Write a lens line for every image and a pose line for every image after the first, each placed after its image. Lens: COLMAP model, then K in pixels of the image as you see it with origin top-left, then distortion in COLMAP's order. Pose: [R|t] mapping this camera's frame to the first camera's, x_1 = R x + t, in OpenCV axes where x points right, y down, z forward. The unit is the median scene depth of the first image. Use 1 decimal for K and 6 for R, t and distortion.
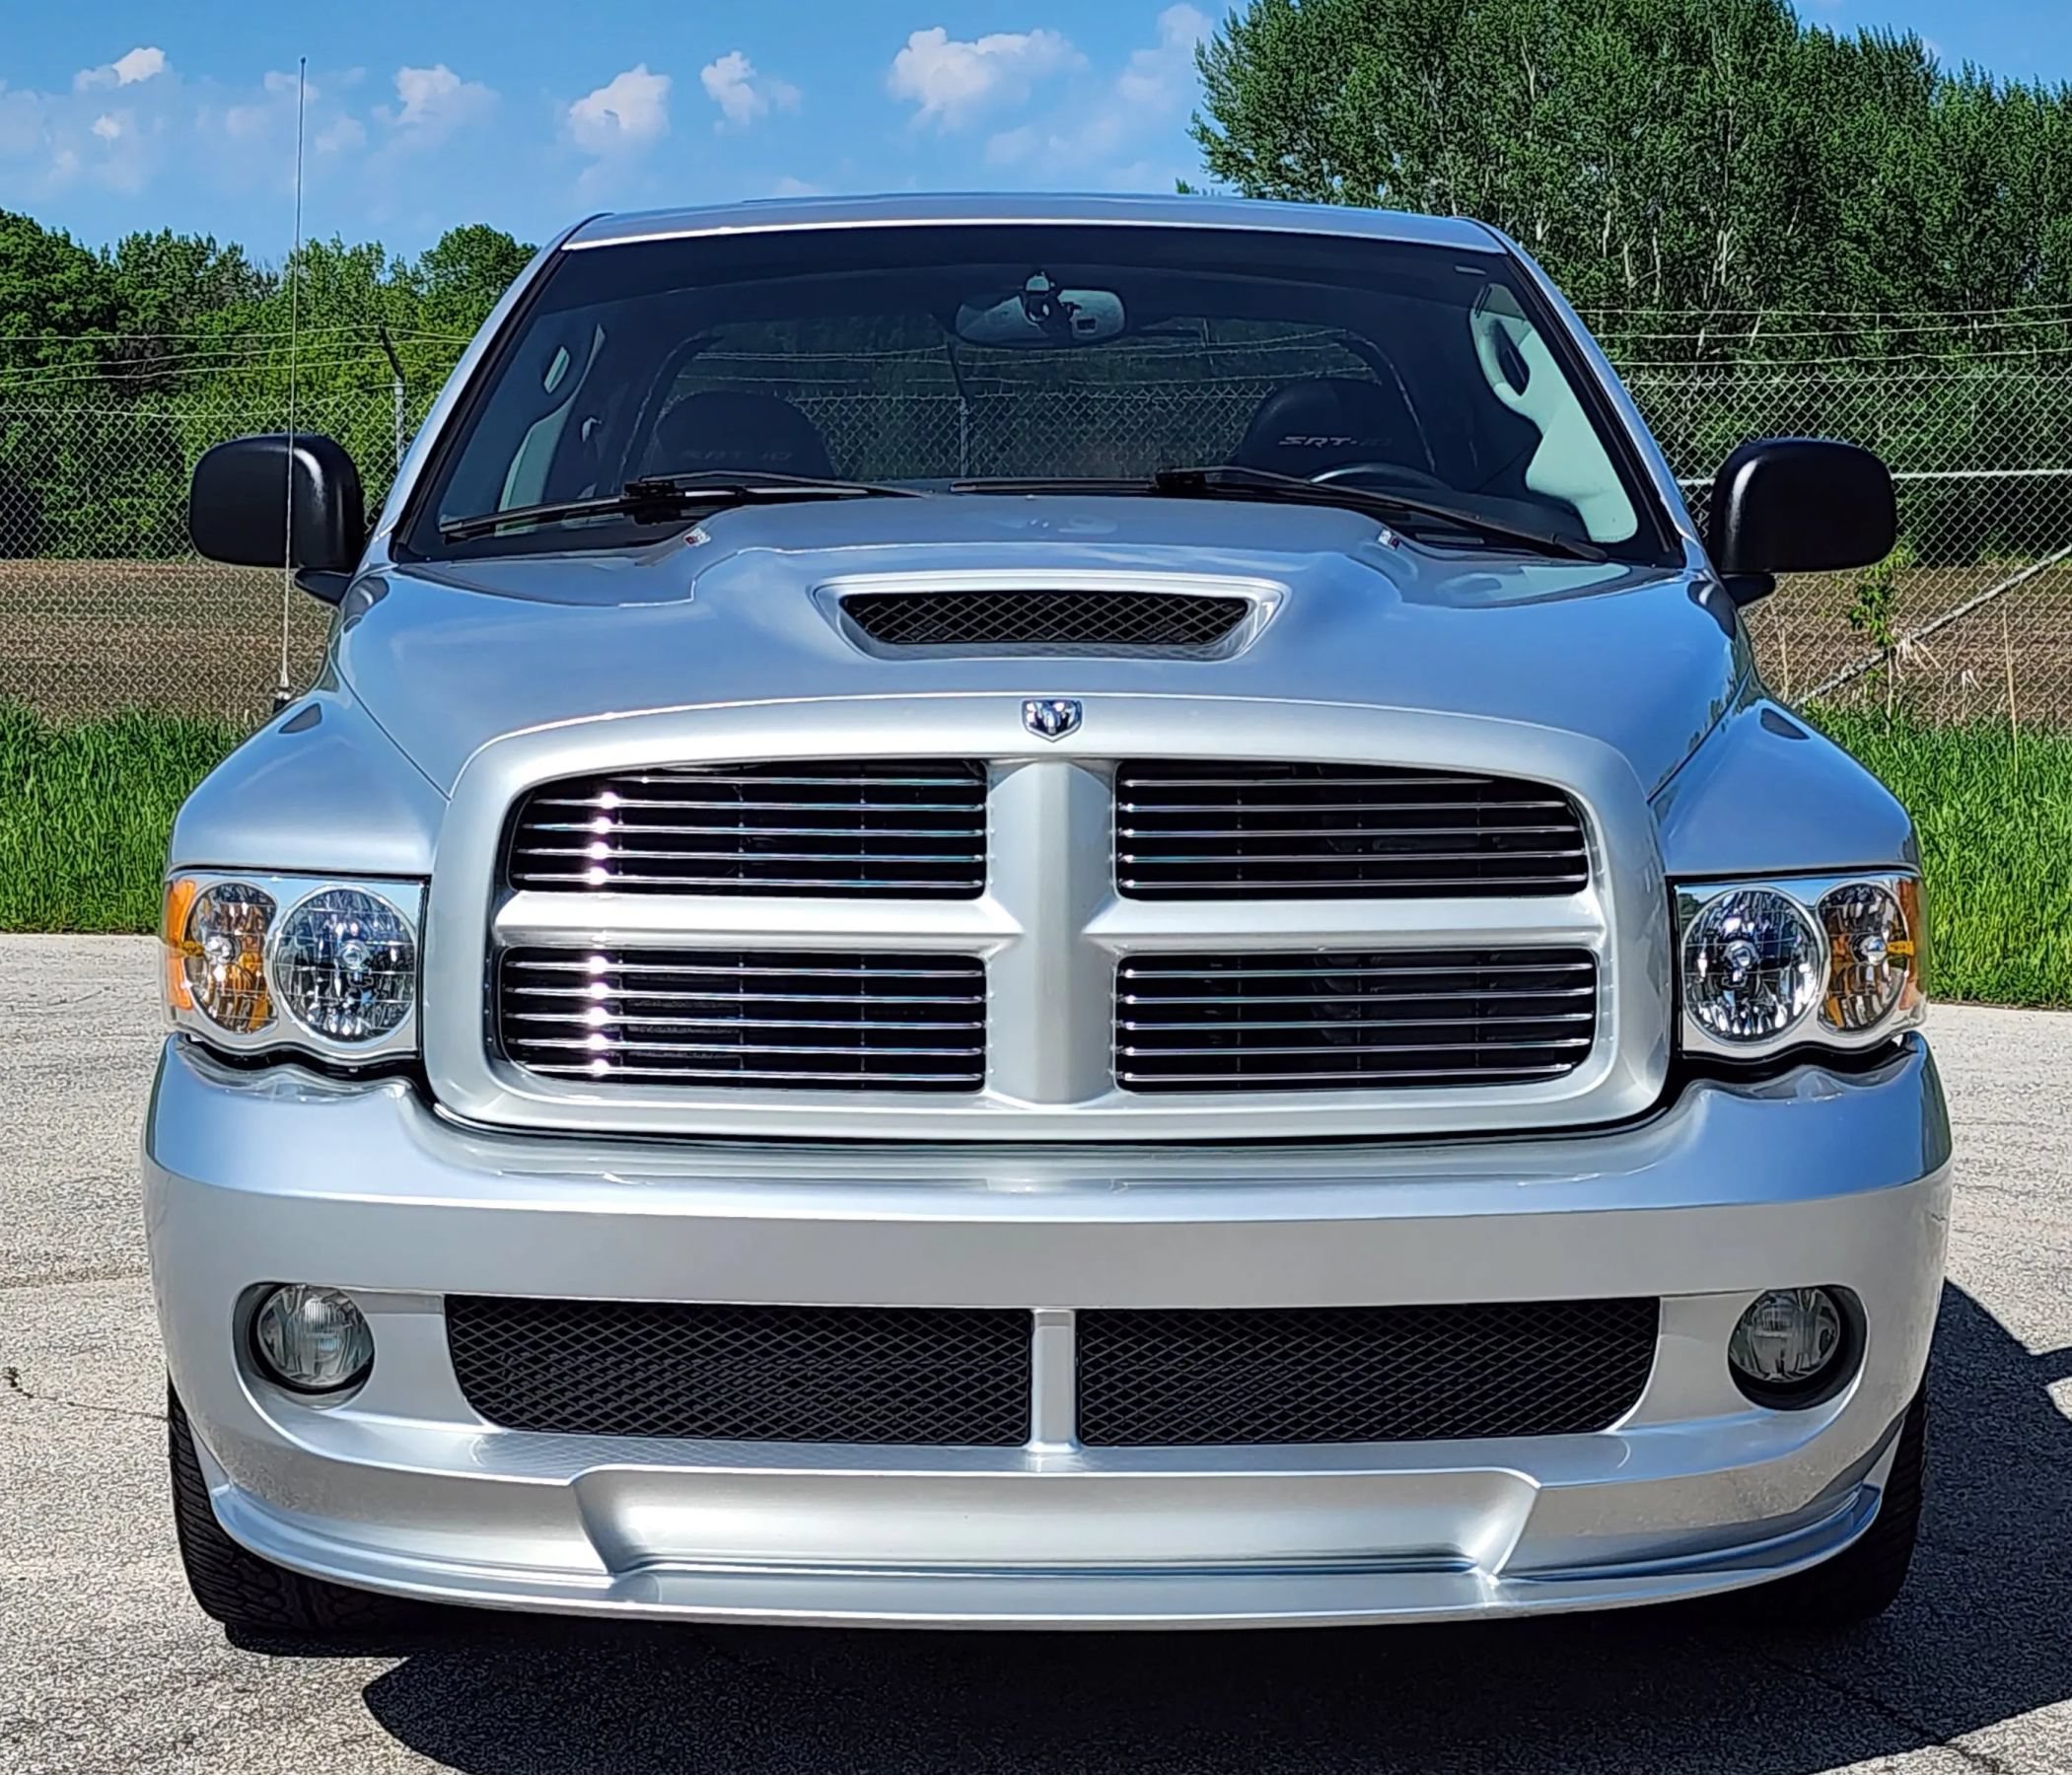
lens RADIAL K [[4120.7, 0, 1076.7], [0, 4120.7, 956.1], [0, 0, 1]] dist [0.157341, 0.000000]
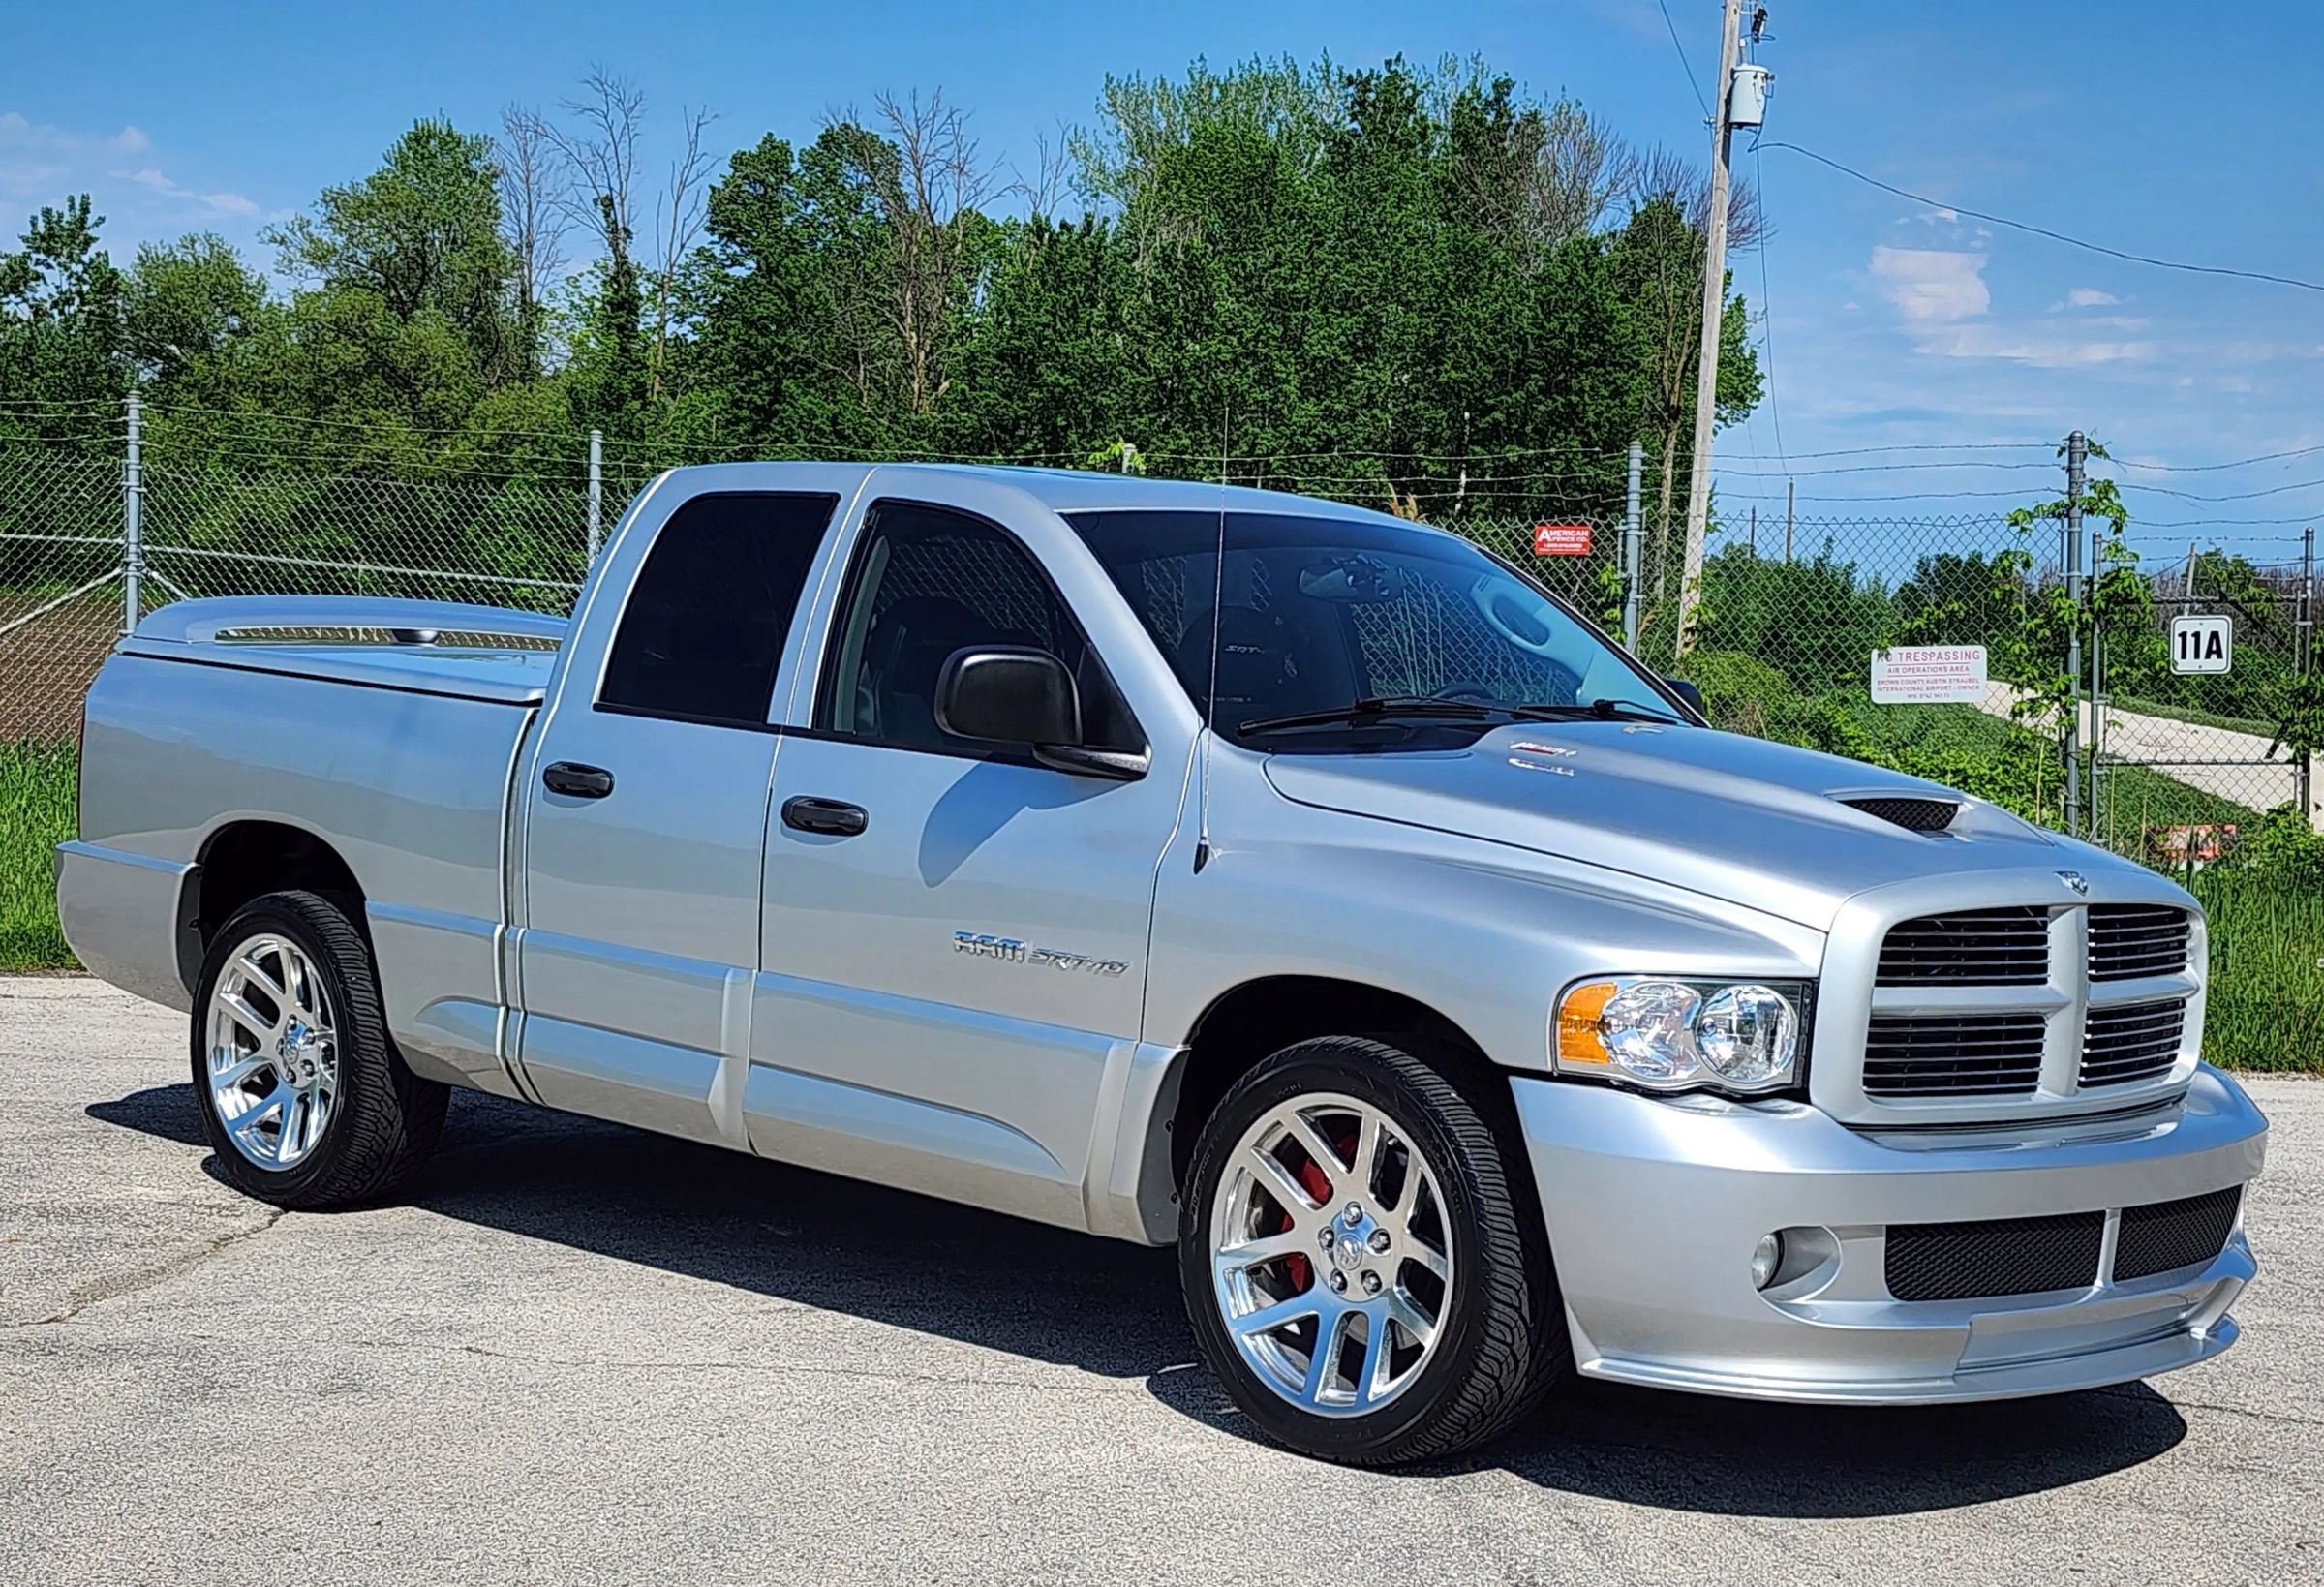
lens RADIAL K [[3482.8, 0, 1117.4], [0, 3482.8, 998.1], [0, 0, 1]] dist [0.103234, 0.000000]
pose [[0.731324, -0.030731, 0.681338, -1.348545], [0.013031, 0.999432, 0.031090, -0.059971], [-0.681906, -0.013858, 0.731309, 0.161389]]
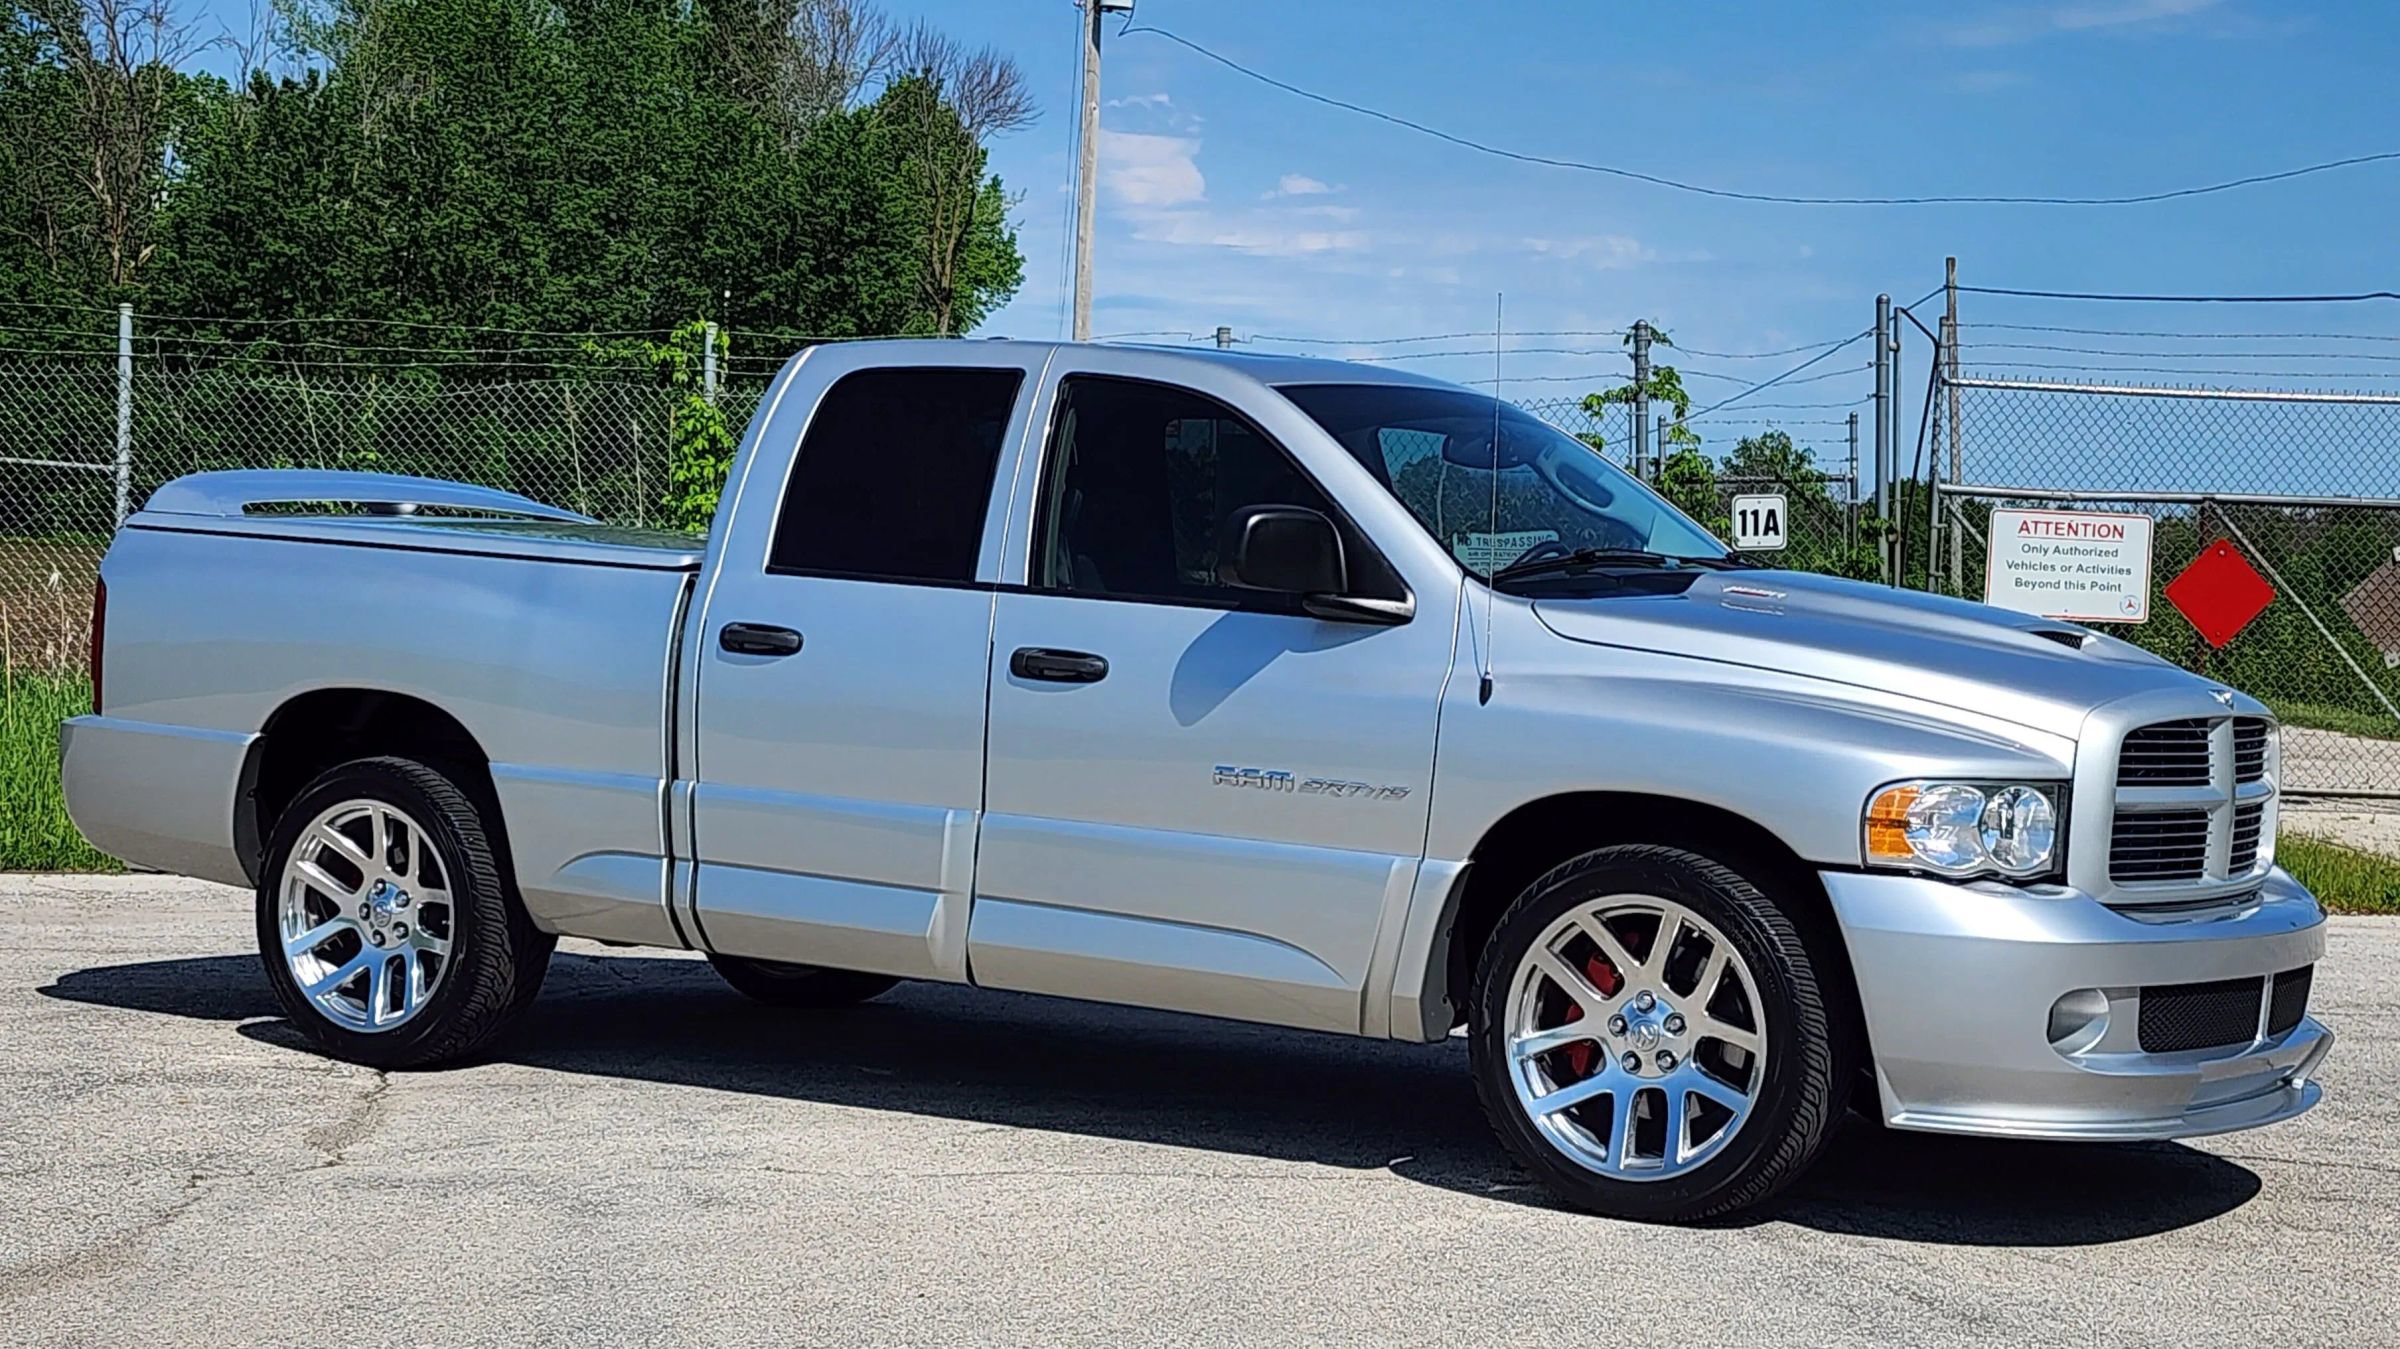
lens RADIAL K [[3718.3, 0, 1176.6], [0, 3718.3, 742.8], [0, 0, 1]] dist [0.110437, 0.000000]
pose [[0.562303, -0.011854, 0.826846, -1.895237], [0.034480, 0.999364, -0.009121, -0.035830], [-0.826212, 0.033639, 0.562354, 0.356117]]
